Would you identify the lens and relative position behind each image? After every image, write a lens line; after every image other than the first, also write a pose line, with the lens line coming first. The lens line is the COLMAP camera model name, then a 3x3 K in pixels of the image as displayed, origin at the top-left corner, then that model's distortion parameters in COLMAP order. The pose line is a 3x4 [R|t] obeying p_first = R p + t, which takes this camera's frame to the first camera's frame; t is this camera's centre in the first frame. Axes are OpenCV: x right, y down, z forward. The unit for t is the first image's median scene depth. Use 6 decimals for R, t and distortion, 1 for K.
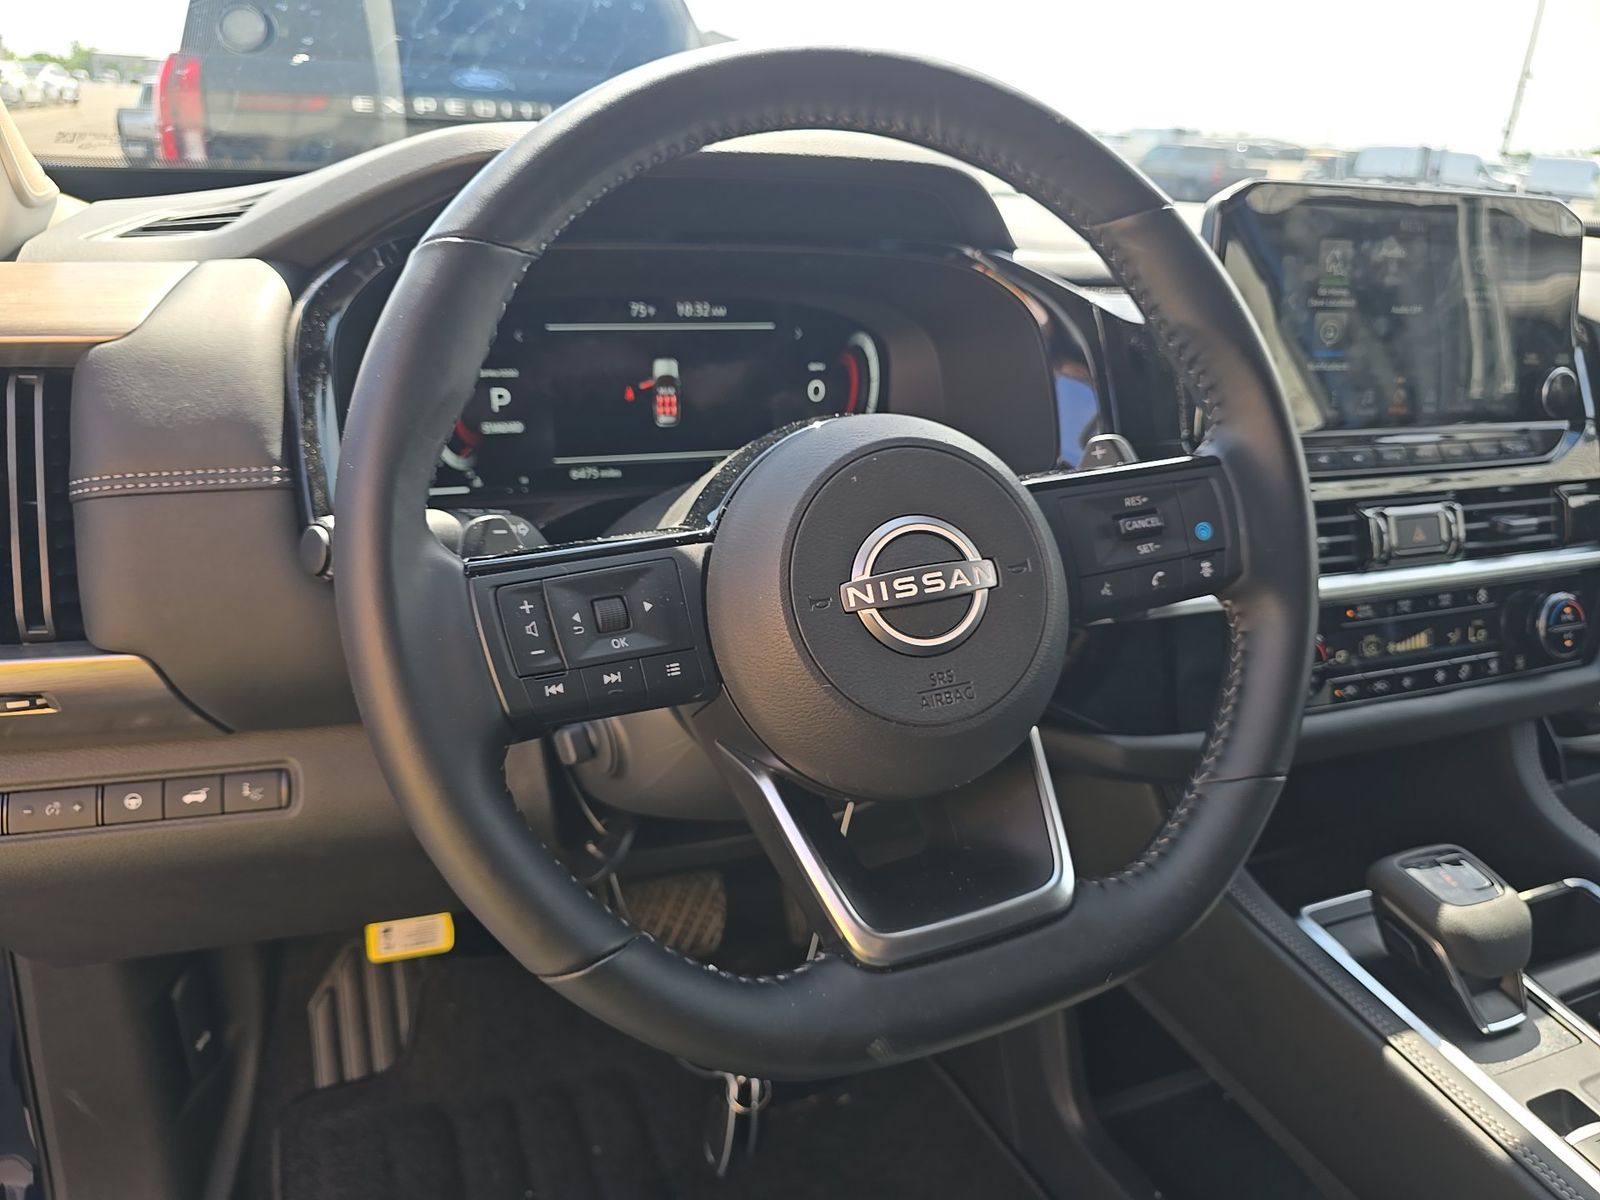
lens RADIAL K [[1070.2, 0, 802.2], [0, 1070.2, 592.5], [0, 0, 1]] dist [0.002317, -0.002760]
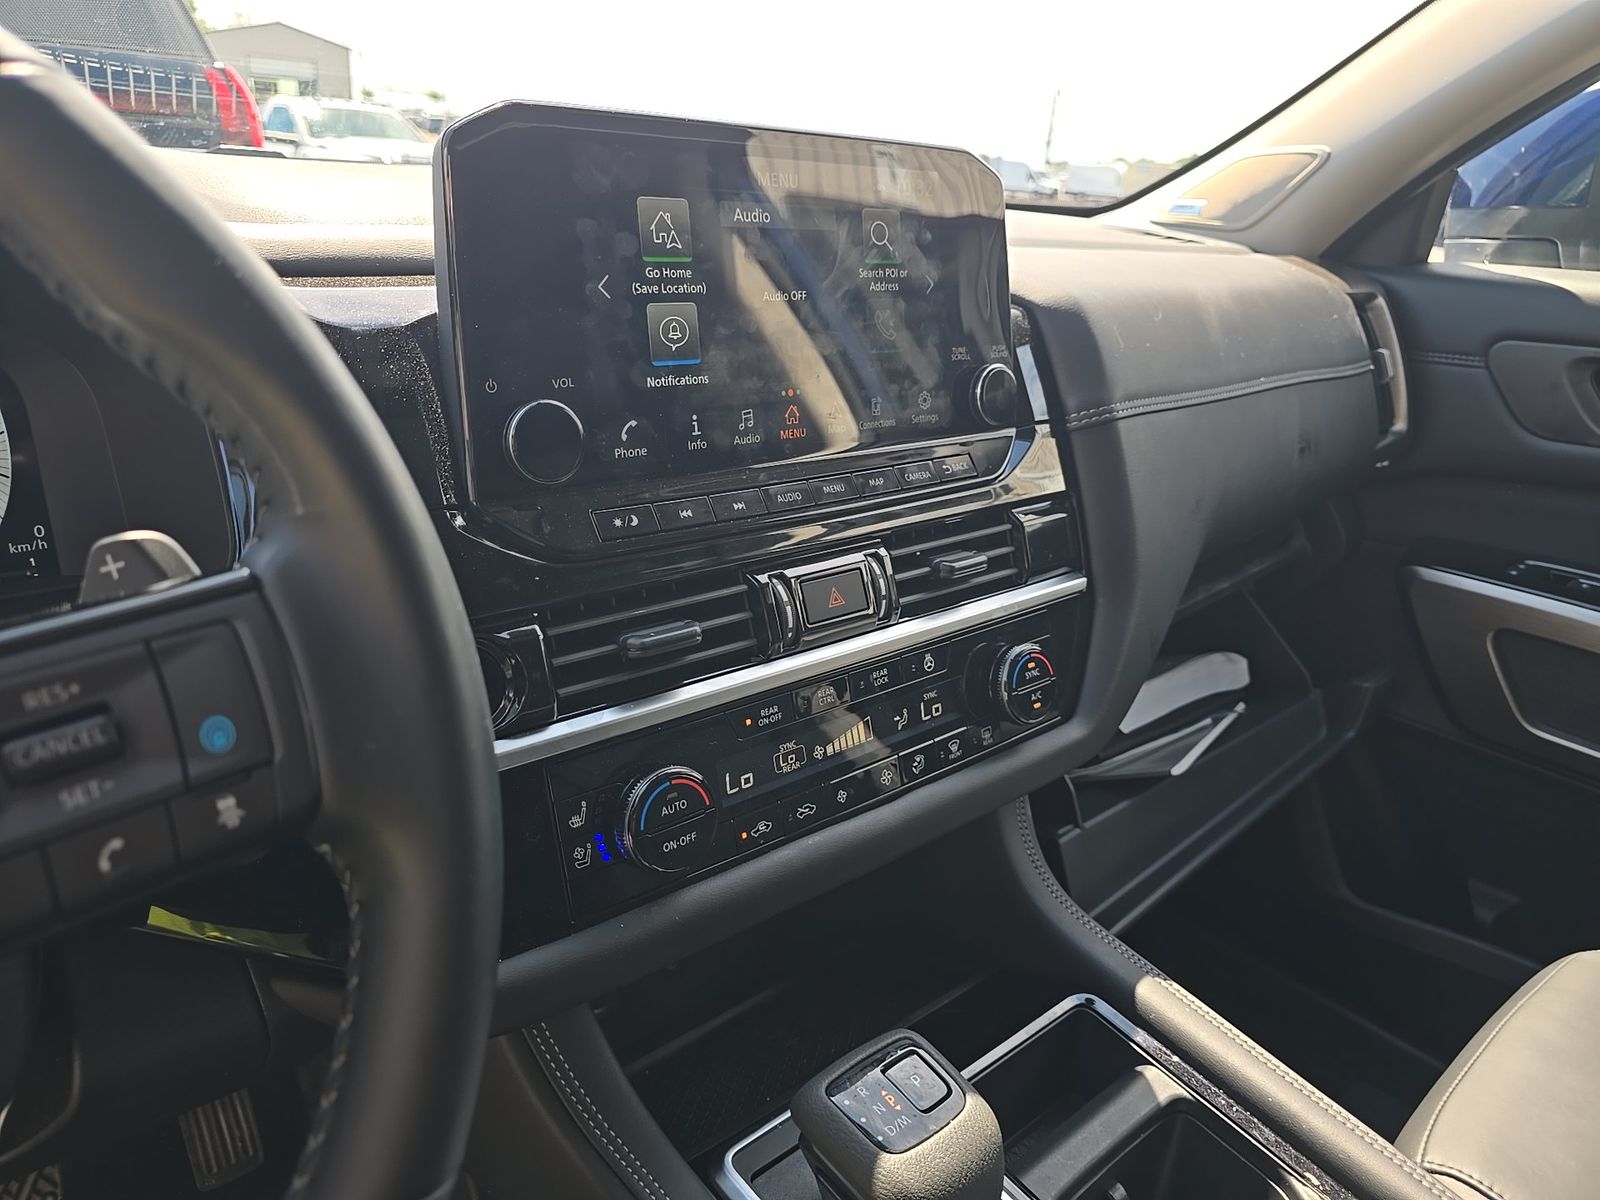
lens RADIAL K [[1070.2, 0, 800.1], [0, 1070.2, 604.4], [0, 0, 1]] dist [0.002317, -0.002760]
pose [[0.948400, -0.113101, 0.296219, 0.332153], [0.112968, 0.993442, 0.017622, -0.065145], [-0.296269, 0.016751, 0.954958, 0.296523]]
